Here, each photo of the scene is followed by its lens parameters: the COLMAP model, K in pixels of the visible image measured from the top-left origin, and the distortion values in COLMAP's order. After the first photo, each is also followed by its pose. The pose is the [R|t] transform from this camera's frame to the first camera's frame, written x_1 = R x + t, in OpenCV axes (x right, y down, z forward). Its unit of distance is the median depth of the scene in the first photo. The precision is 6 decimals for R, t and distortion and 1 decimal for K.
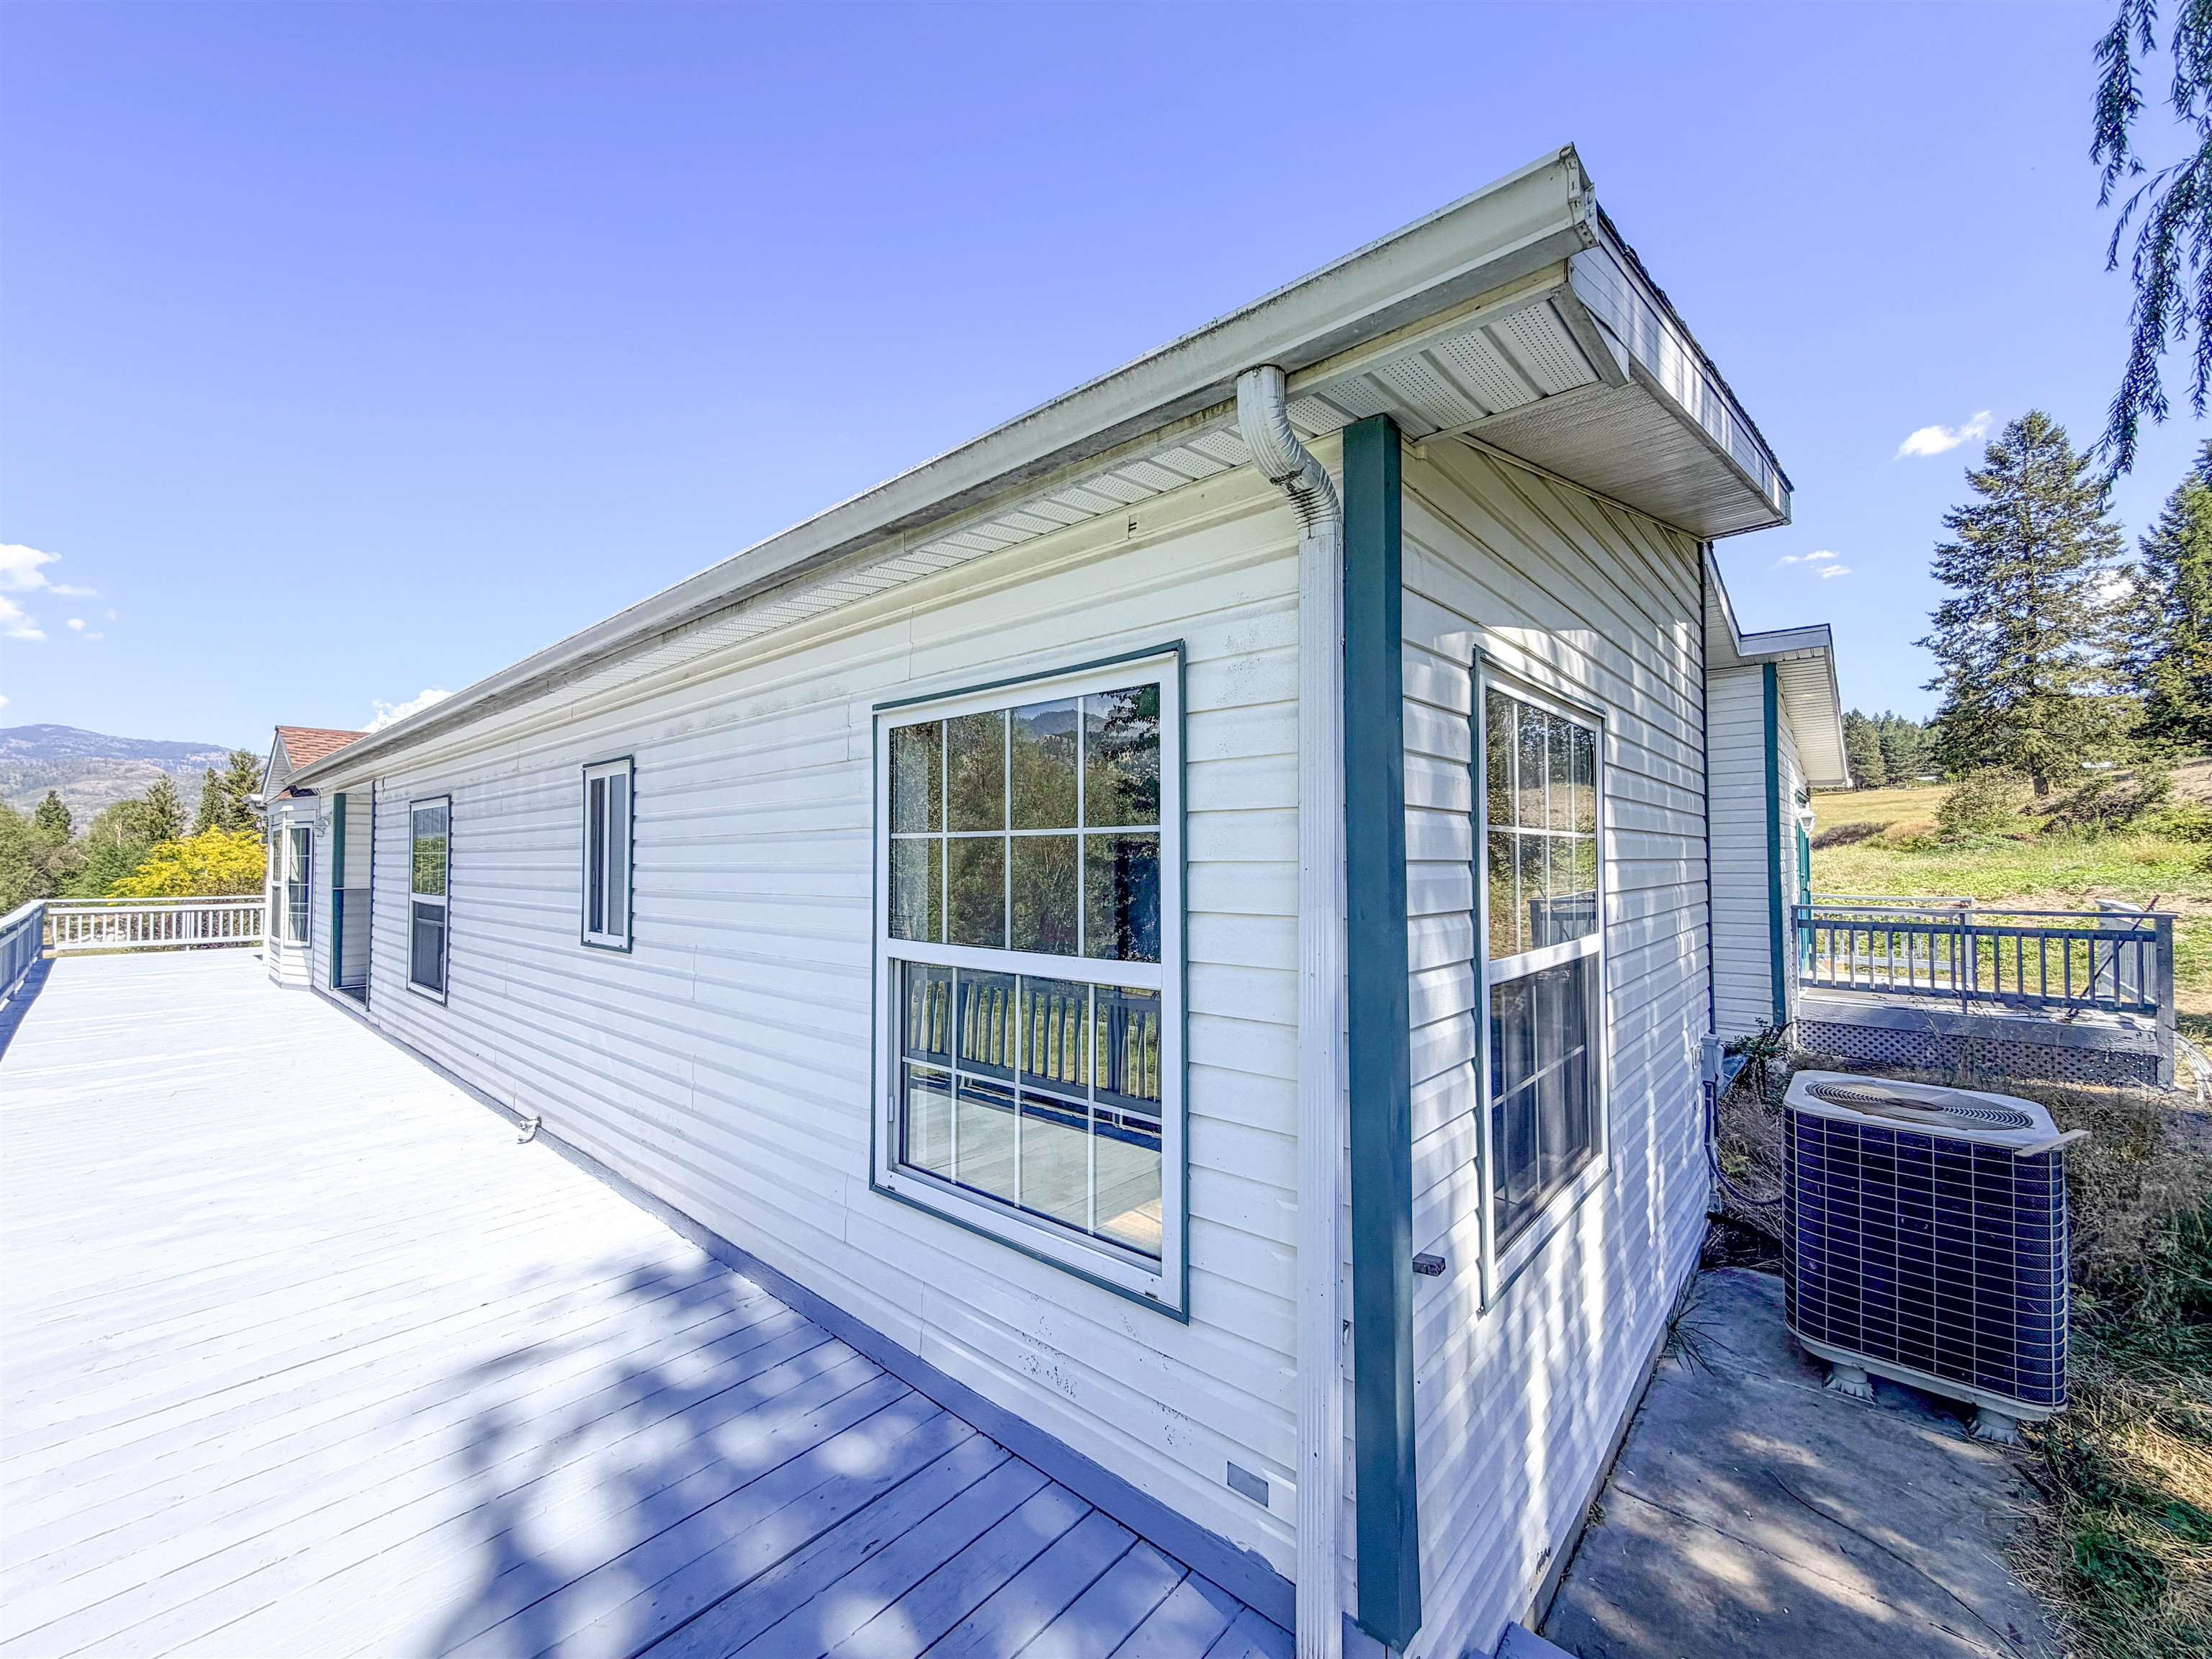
lens RADIAL K [[887.2, 0, 1106.0], [0, 887.2, 829.5], [0, 0, 1]] dist [-0.002055, 0.000246]
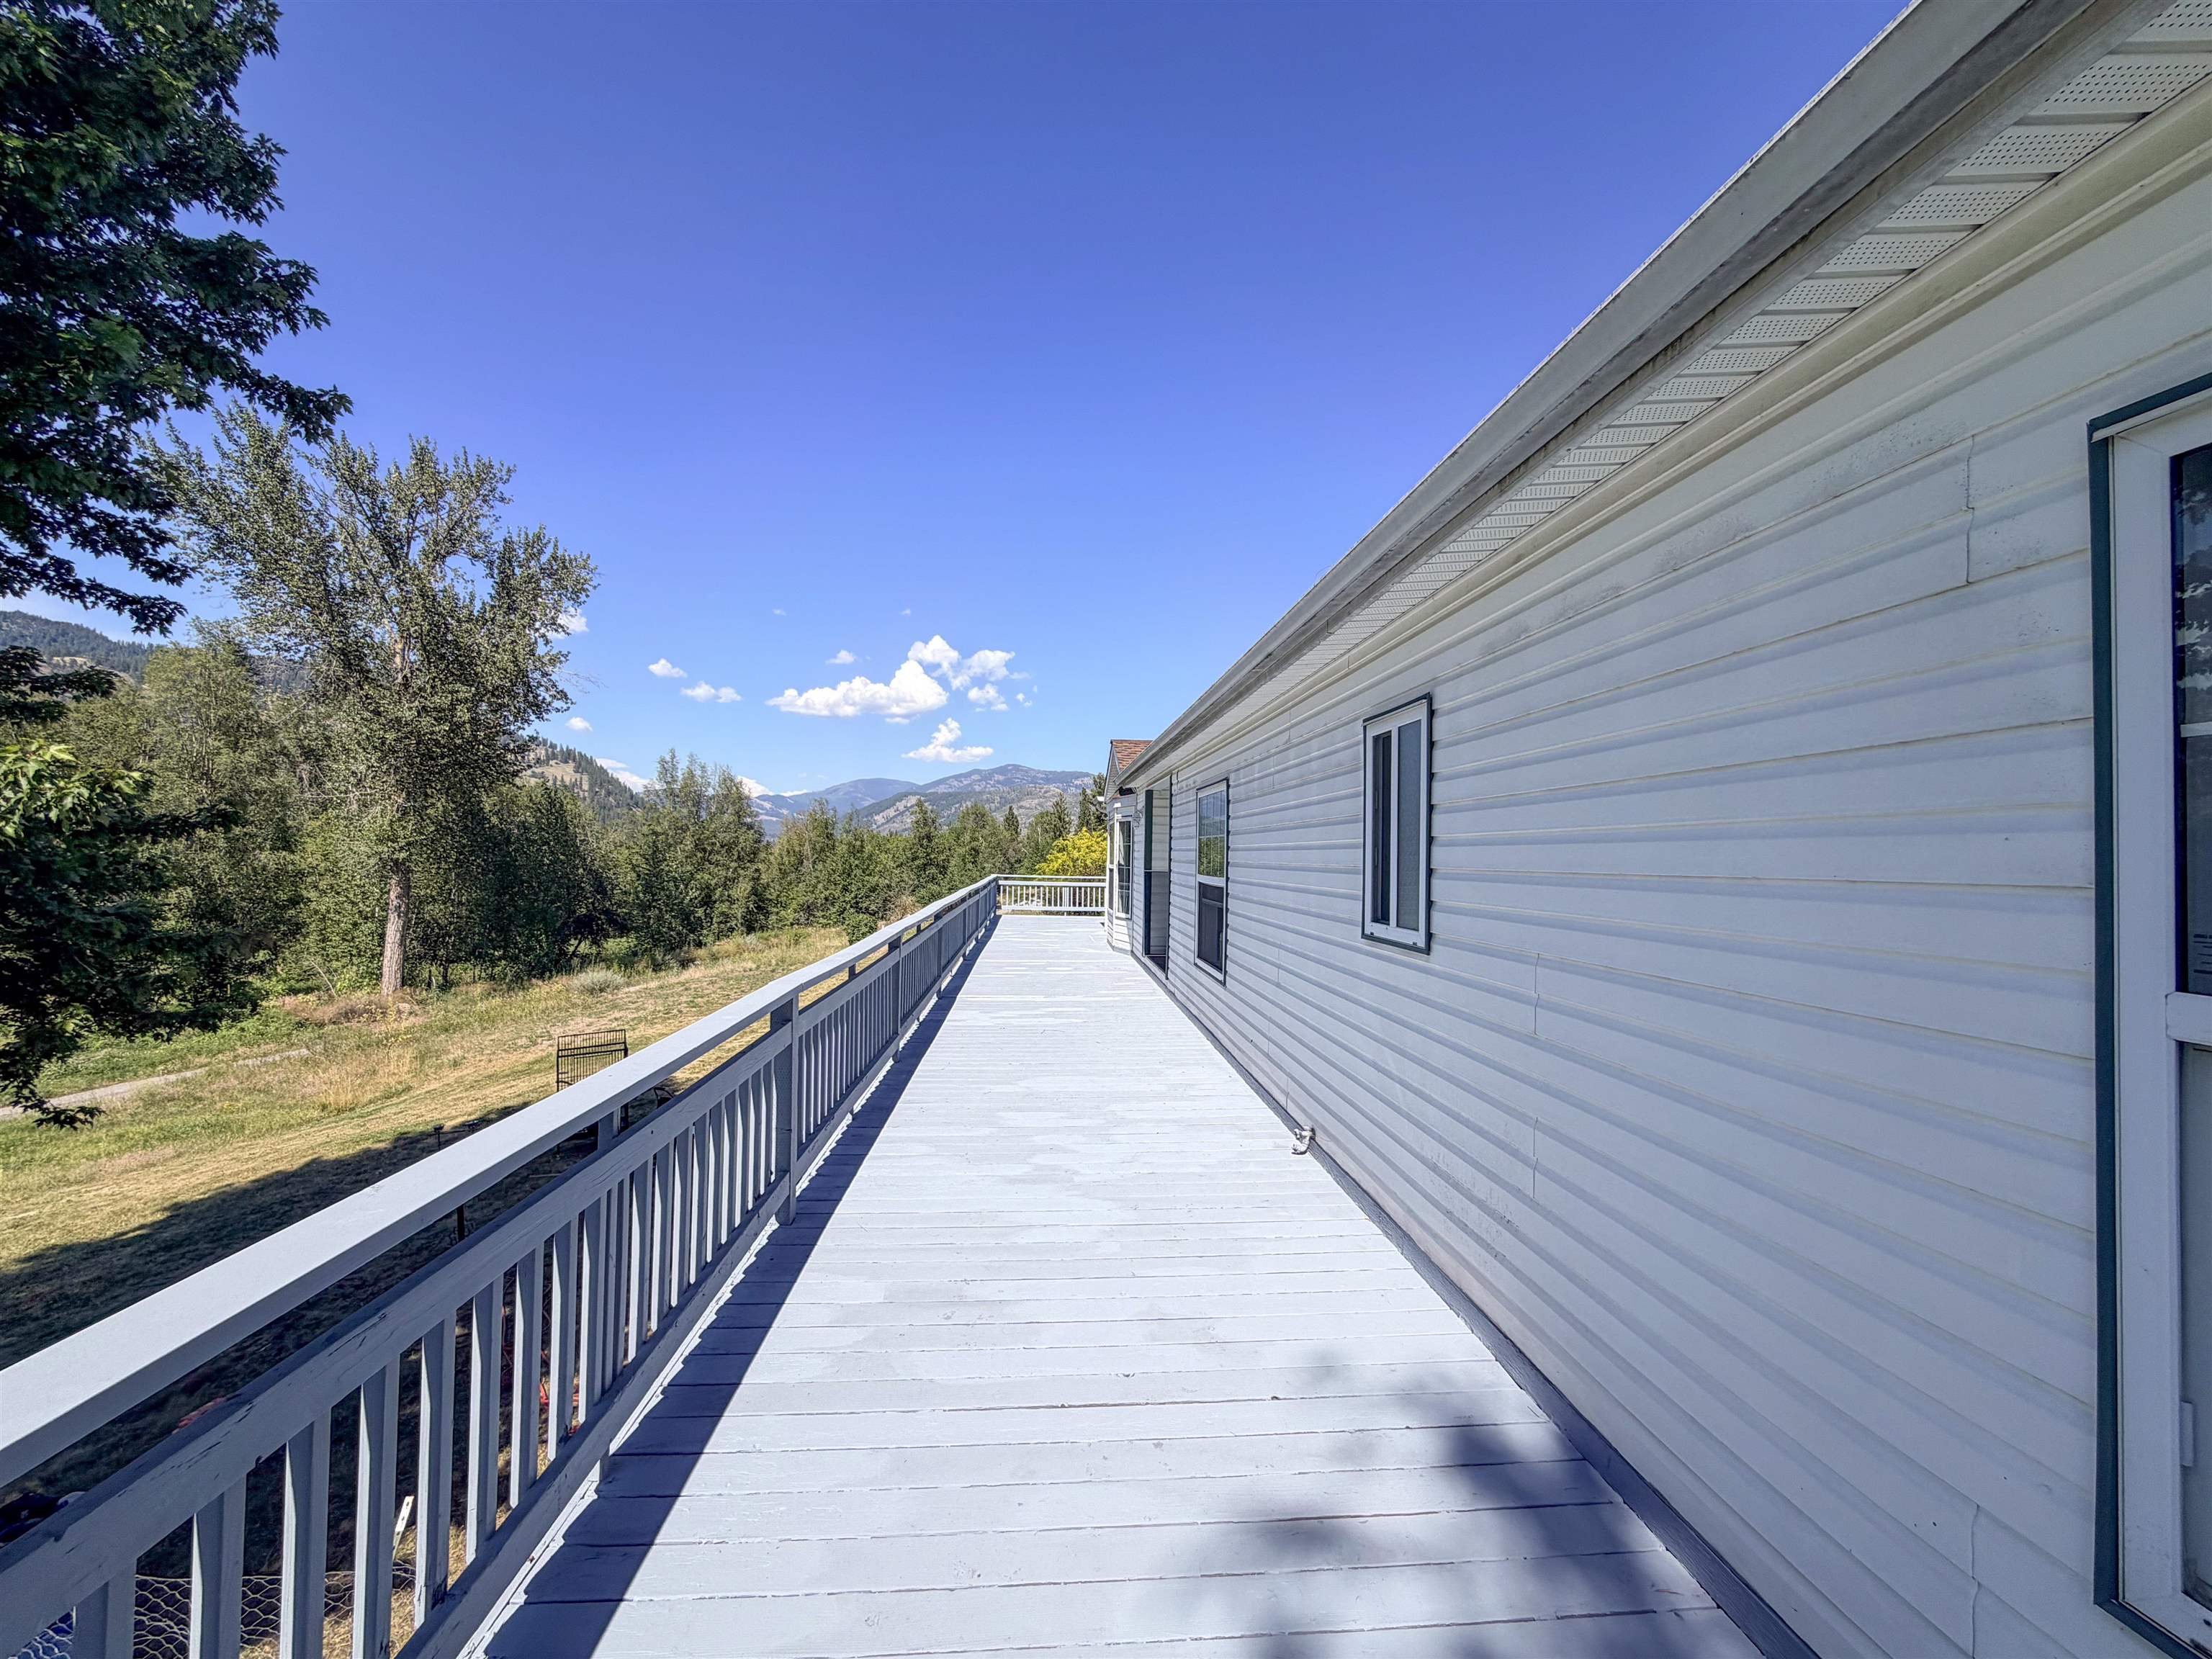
lens RADIAL K [[887.2, 0, 1106.0], [0, 887.2, 829.5], [0, 0, 1]] dist [-0.002055, 0.000246]
pose [[0.720333, -0.002176, -0.693625, -0.179041], [0.000618, 0.999997, -0.002496, 0.029362], [0.693628, 0.001370, 0.720332, 0.225372]]
